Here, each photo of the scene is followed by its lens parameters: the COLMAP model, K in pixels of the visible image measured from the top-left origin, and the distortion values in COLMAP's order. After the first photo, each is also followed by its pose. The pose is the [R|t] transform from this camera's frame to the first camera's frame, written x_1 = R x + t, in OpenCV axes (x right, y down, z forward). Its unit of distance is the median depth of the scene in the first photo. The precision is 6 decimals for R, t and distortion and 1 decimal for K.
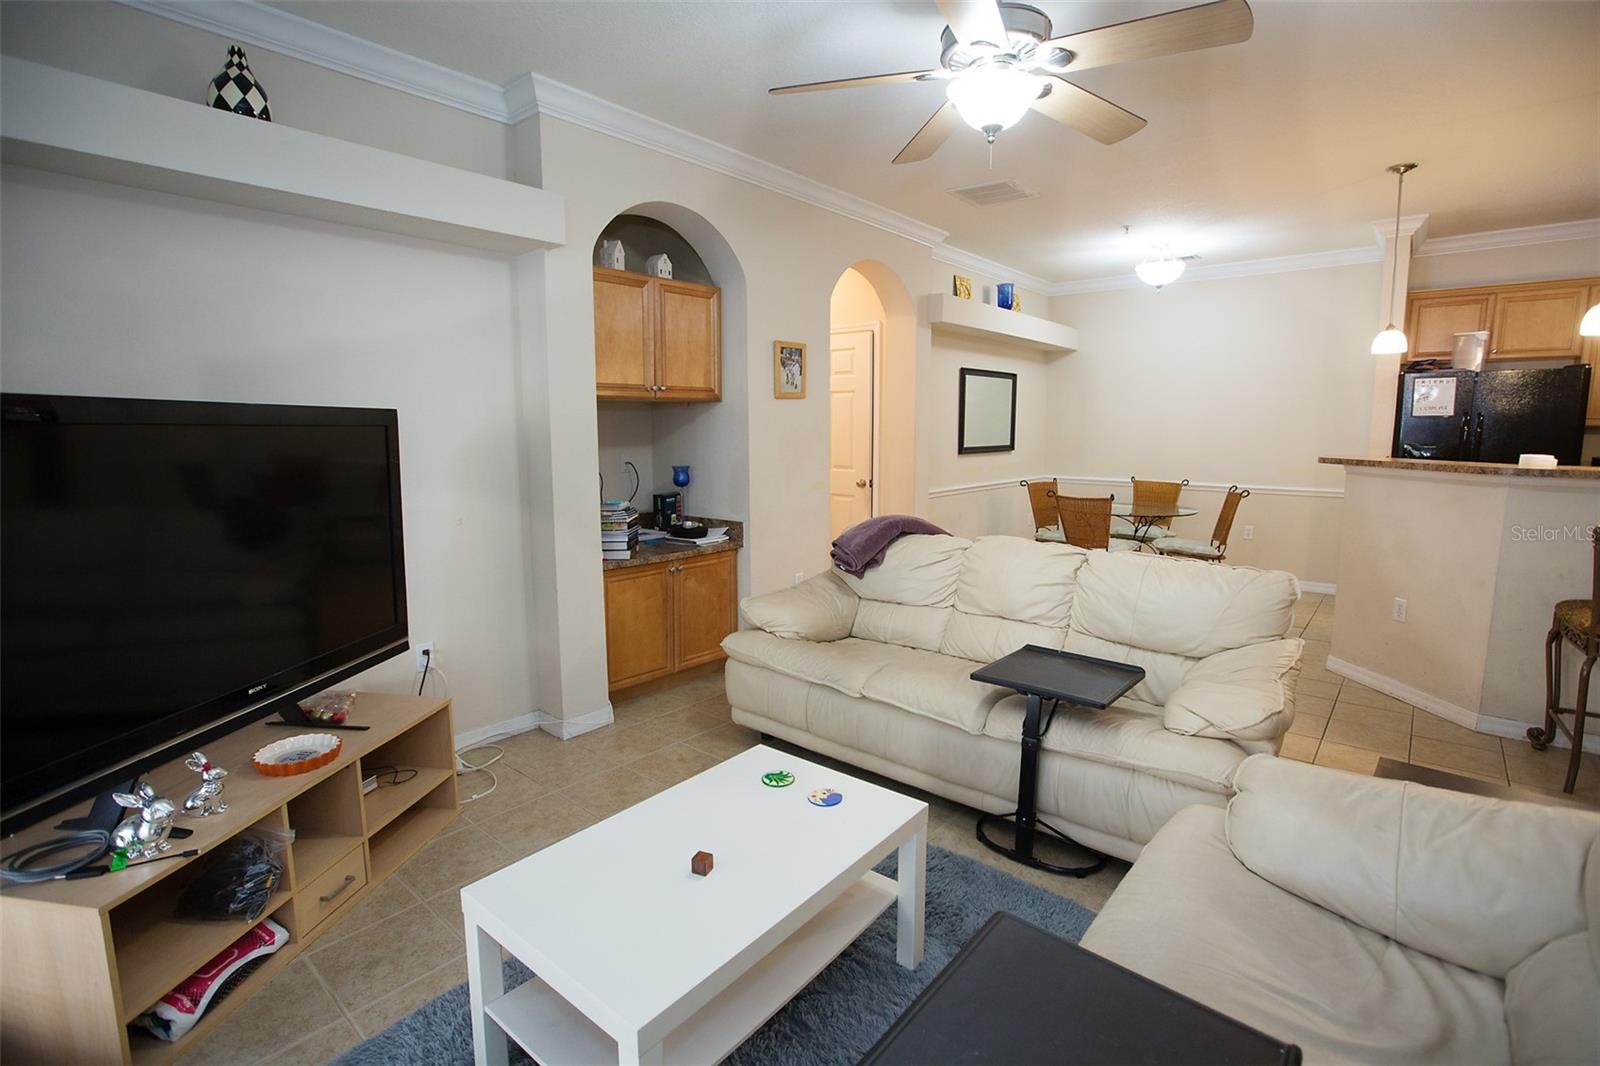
lens RADIAL K [[739.4, 0, 788.7], [0, 739.4, 527.5], [0, 0, 1]] dist [-0.048627, 0.008625]
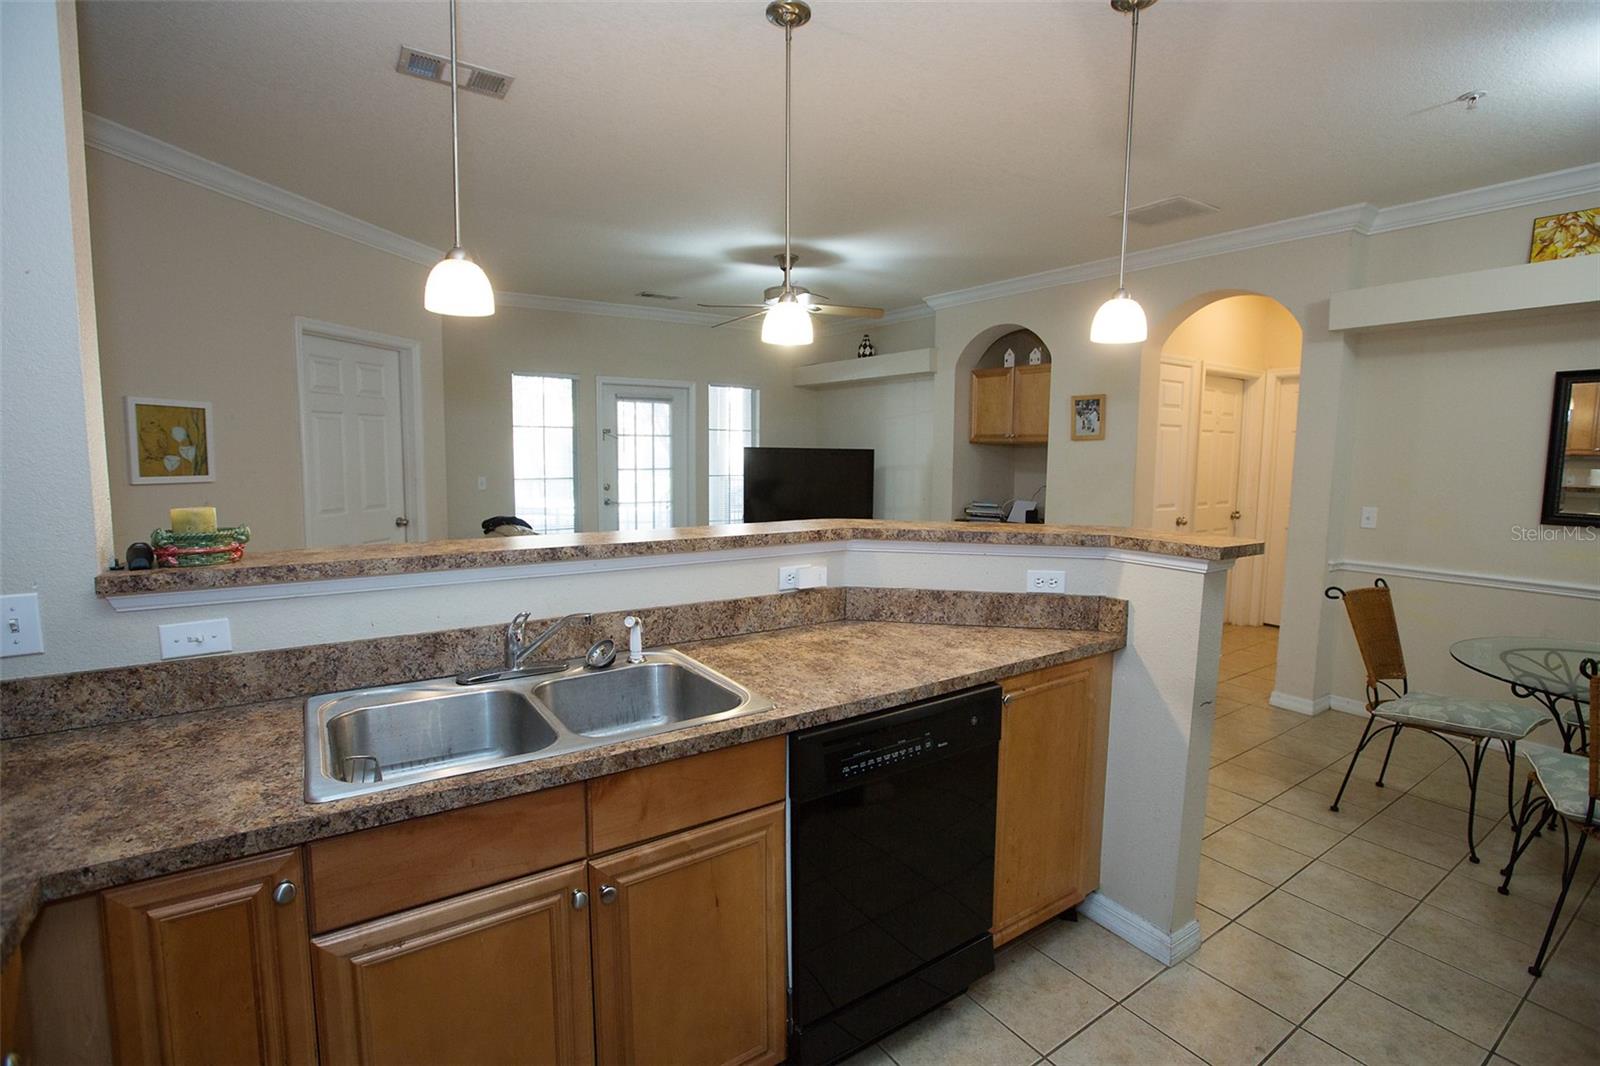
lens RADIAL K [[739.4, 0, 784.6], [0, 739.4, 528.5], [0, 0, 1]] dist [-0.048627, 0.008625]
pose [[-0.274924, 0.105685, -0.955640, 1.303571], [-0.137831, 0.979342, 0.147959, -0.139427], [0.951535, 0.172394, -0.254678, 0.841712]]
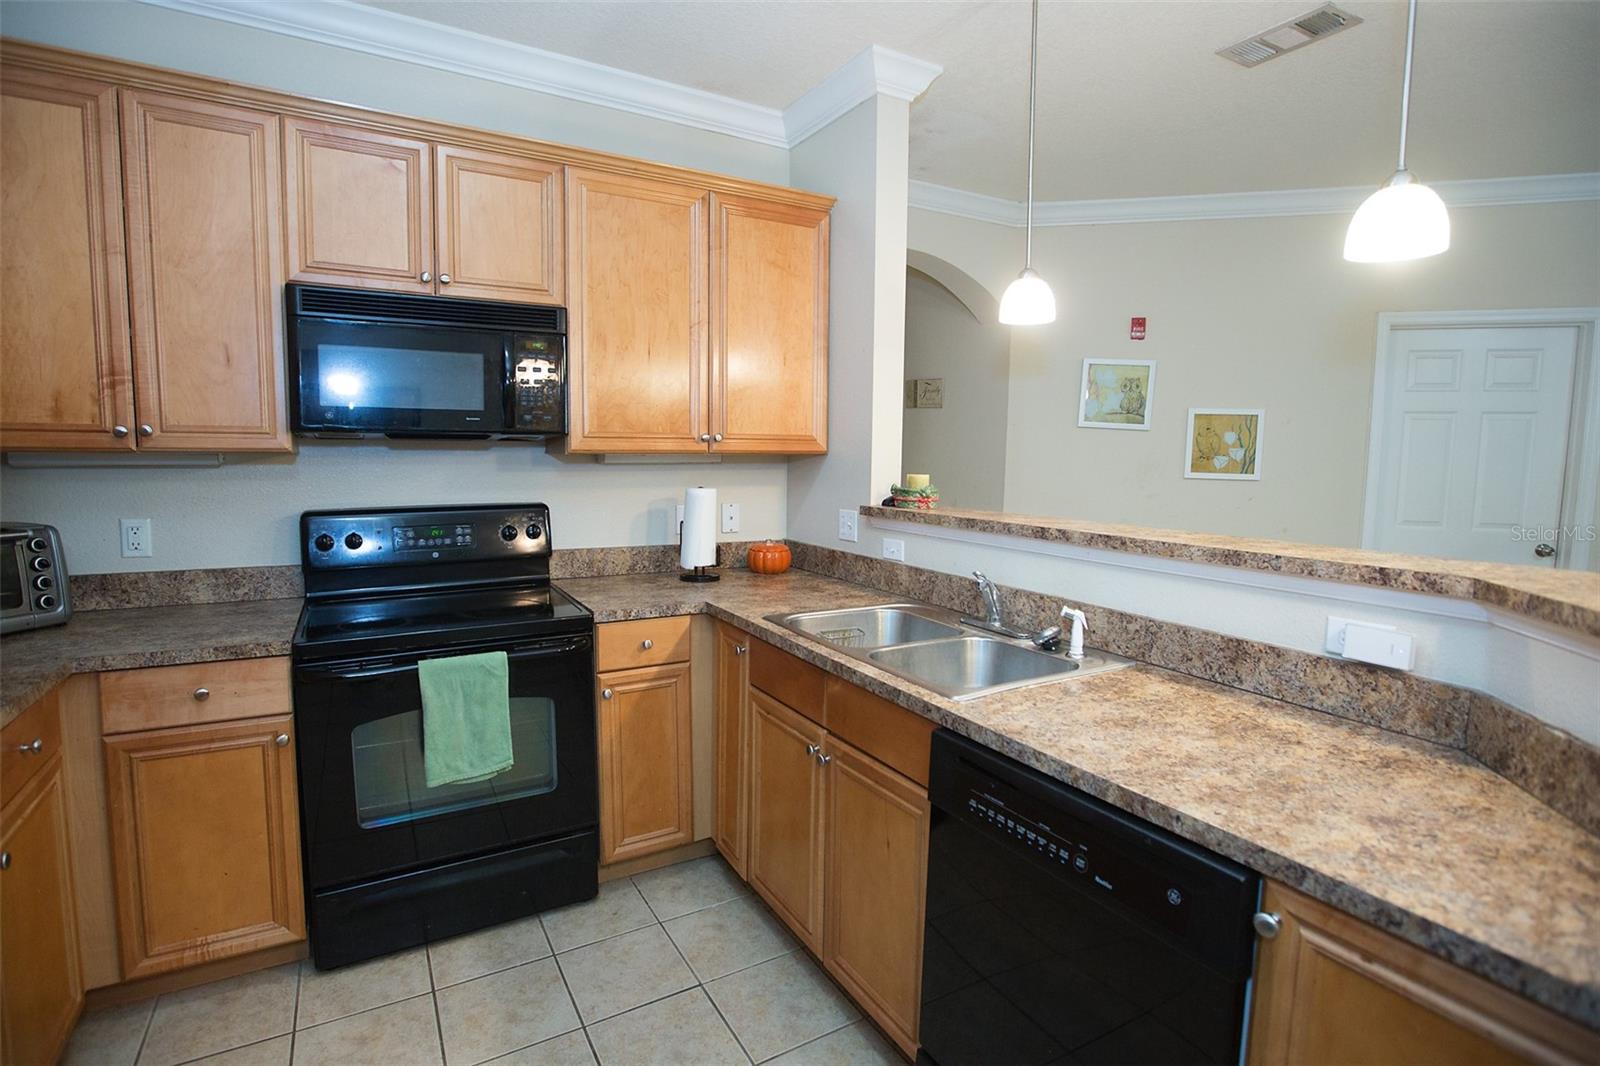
lens RADIAL K [[758.3, 0, 775.7], [0, 758.3, 521.7], [0, 0, 1]] dist [-0.035251, 0.007939]
pose [[-0.936712, -0.038372, 0.347992, 0.932241], [0.039613, 0.975976, 0.214246, -0.156061], [-0.347853, 0.214472, -0.912689, 1.085821]]
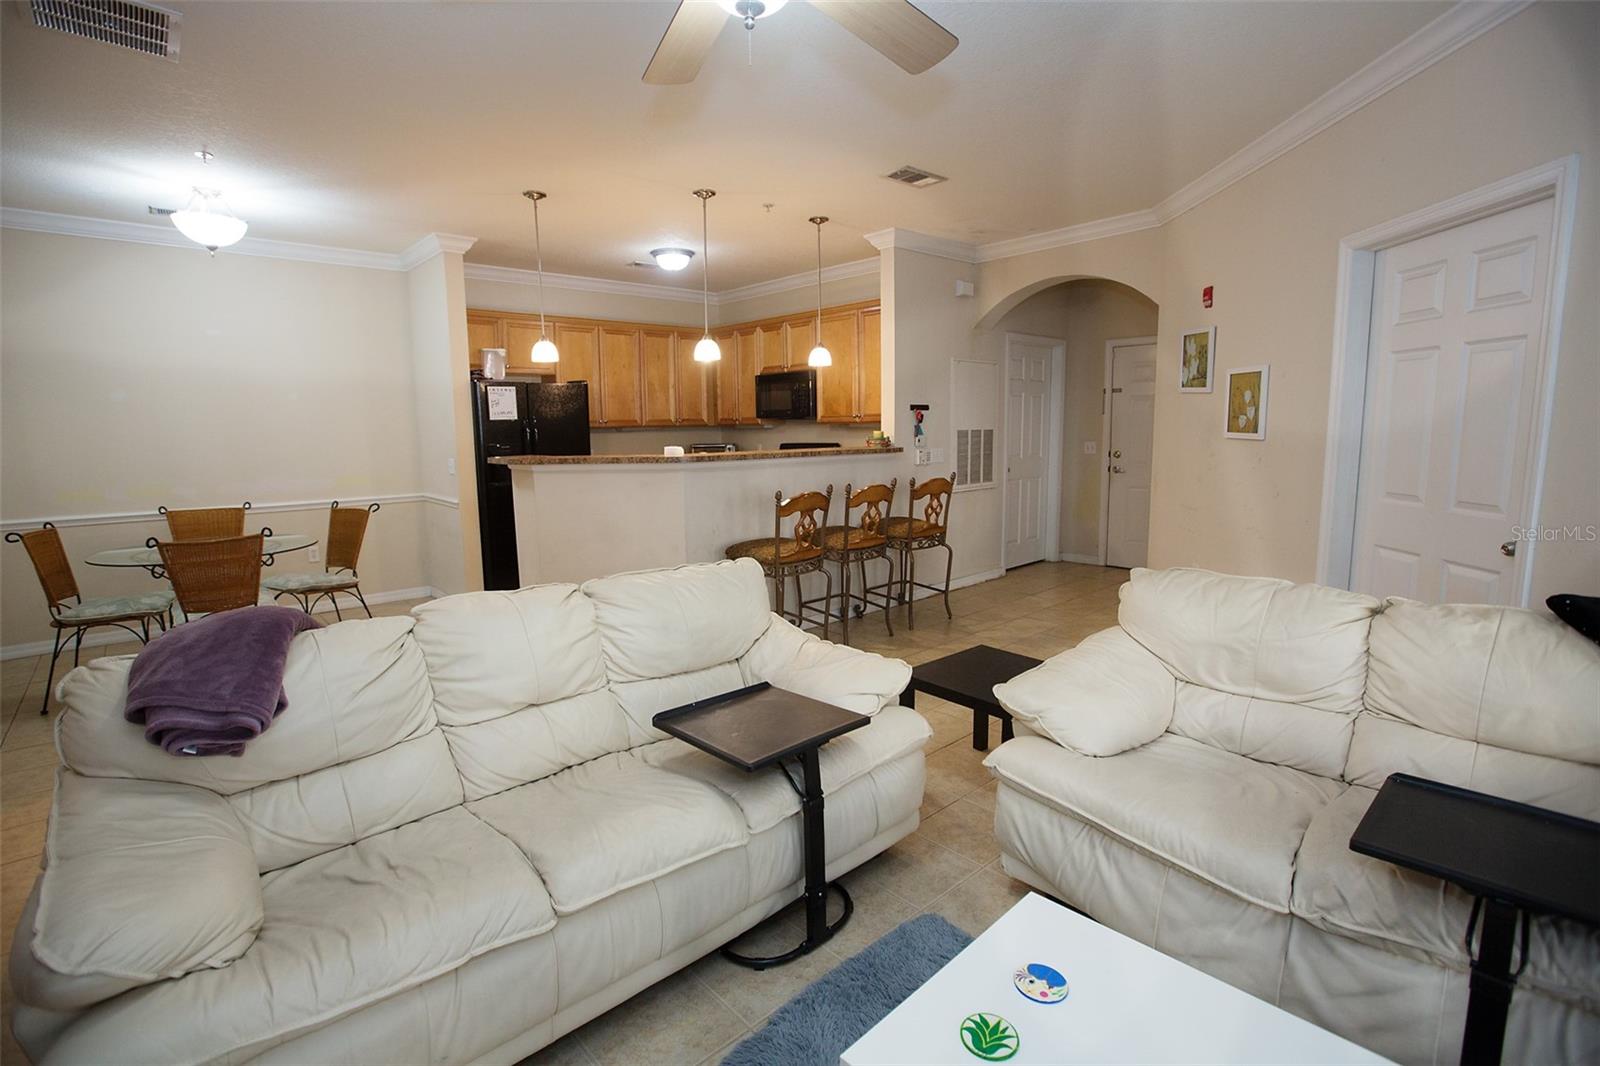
lens RADIAL K [[739.4, 0, 794.9], [0, 739.4, 526.9], [0, 0, 1]] dist [-0.048627, 0.008625]
pose [[0.106998, -0.131182, 0.985567, -0.235972], [0.146110, 0.982571, 0.114921, -0.059351], [-0.983465, 0.131705, 0.124300, 0.454271]]
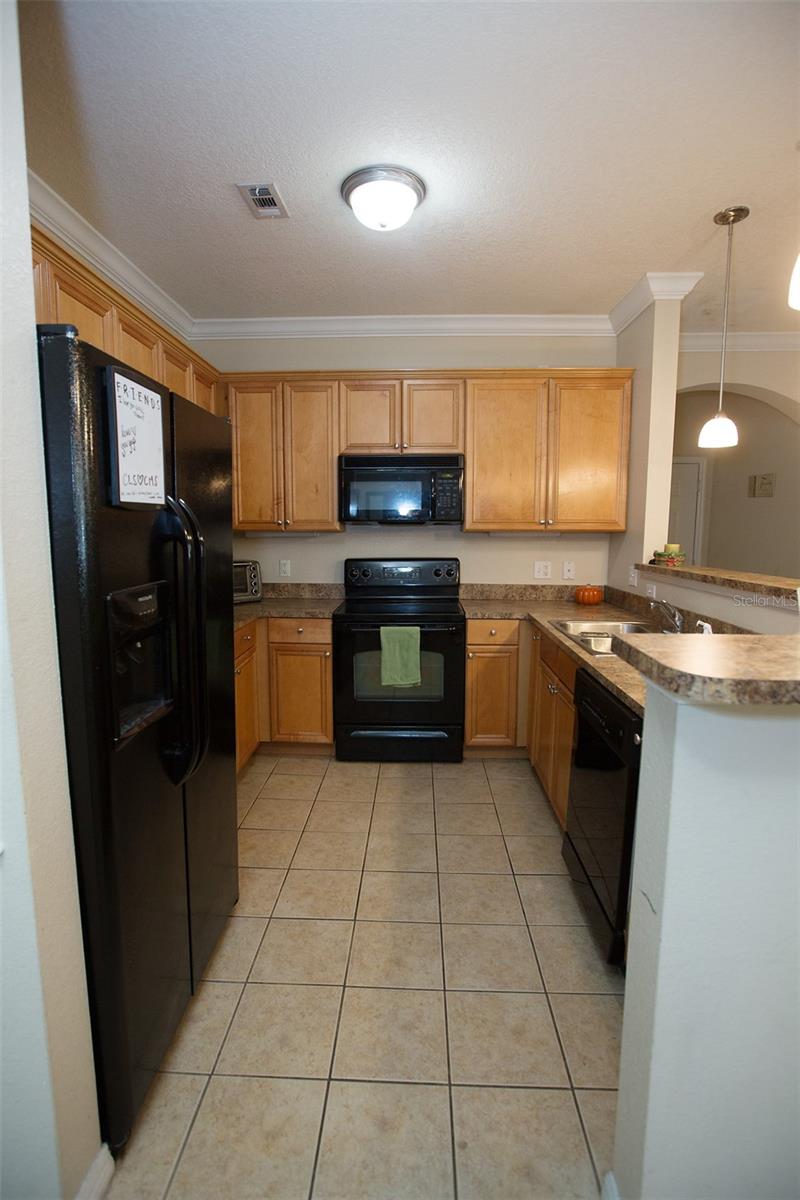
lens RADIAL K [[554.5, 0, 396.8], [0, 554.5, 606.4], [0, 0, 1]] dist [-0.048627, 0.008625]
pose [[-0.611794, -0.103506, 0.784216, 0.705938], [0.104406, 0.972162, 0.209763, -0.161943], [-0.784097, 0.210209, -0.583956, 1.168740]]
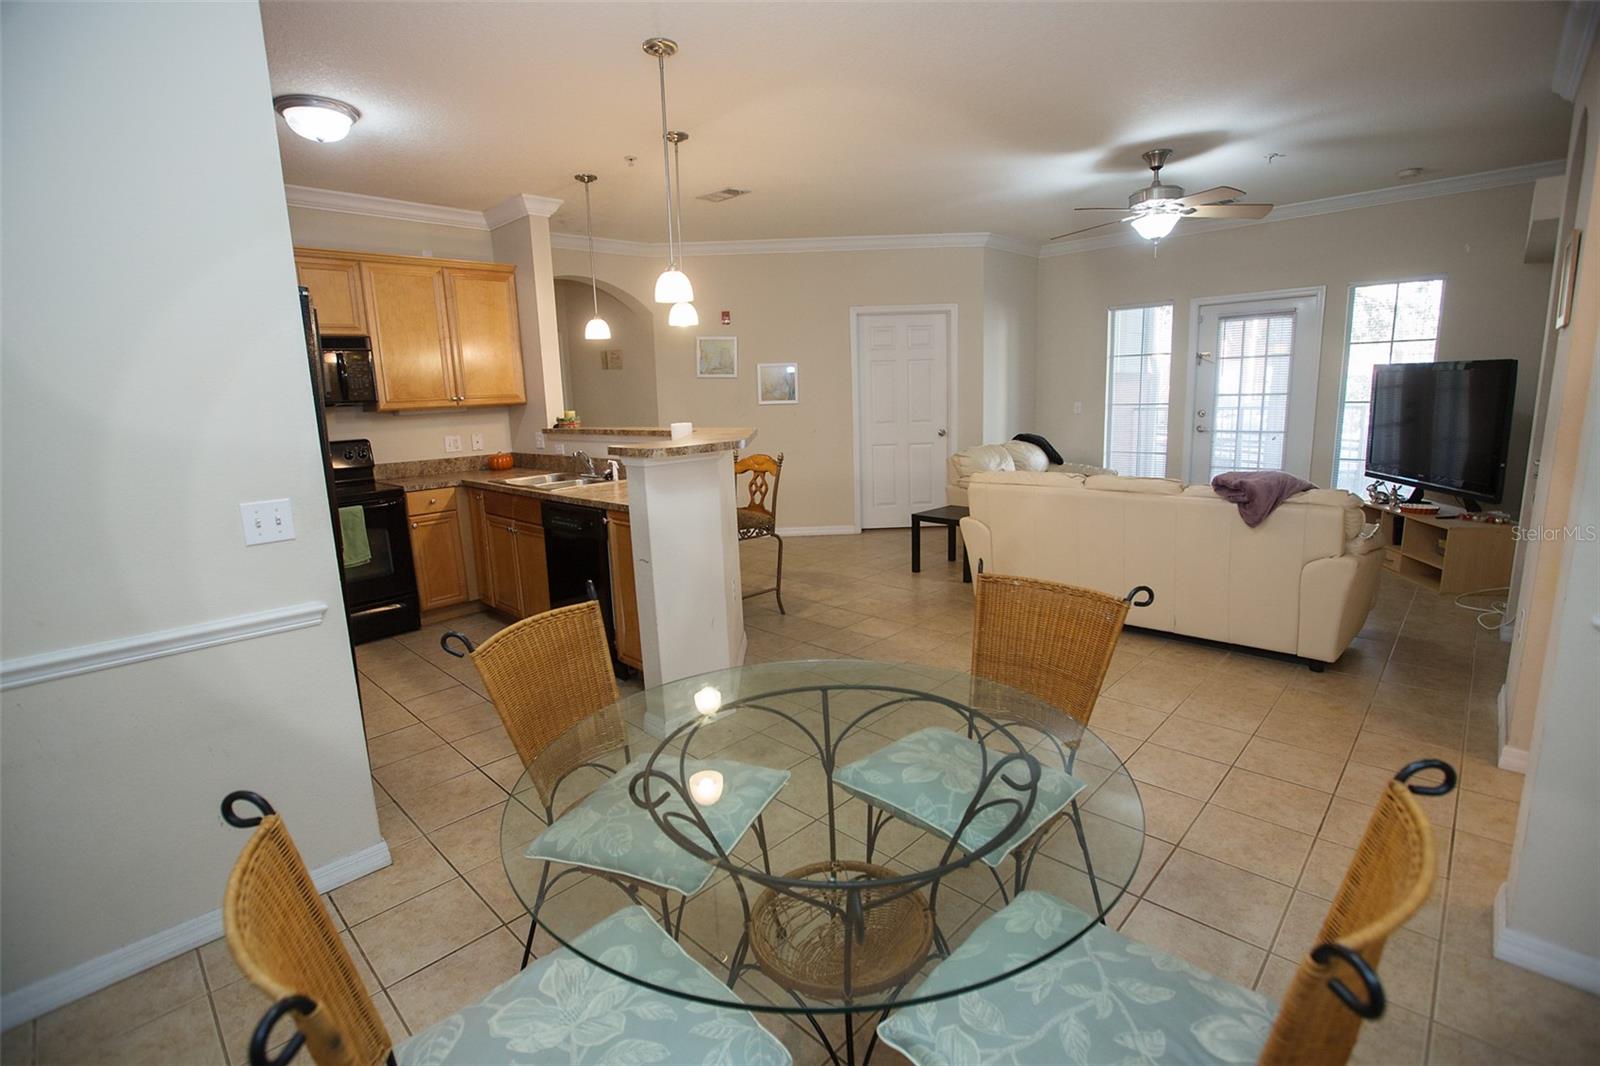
lens RADIAL K [[739.4, 0, 787.9], [0, 739.4, 520.8], [0, 0, 1]] dist [-0.048627, 0.008625]
pose [[-0.996749, 0.028288, 0.075446, 0.608458], [0.049963, 0.951590, 0.303282, -0.230360], [-0.063214, 0.306066, -0.949909, 1.629200]]
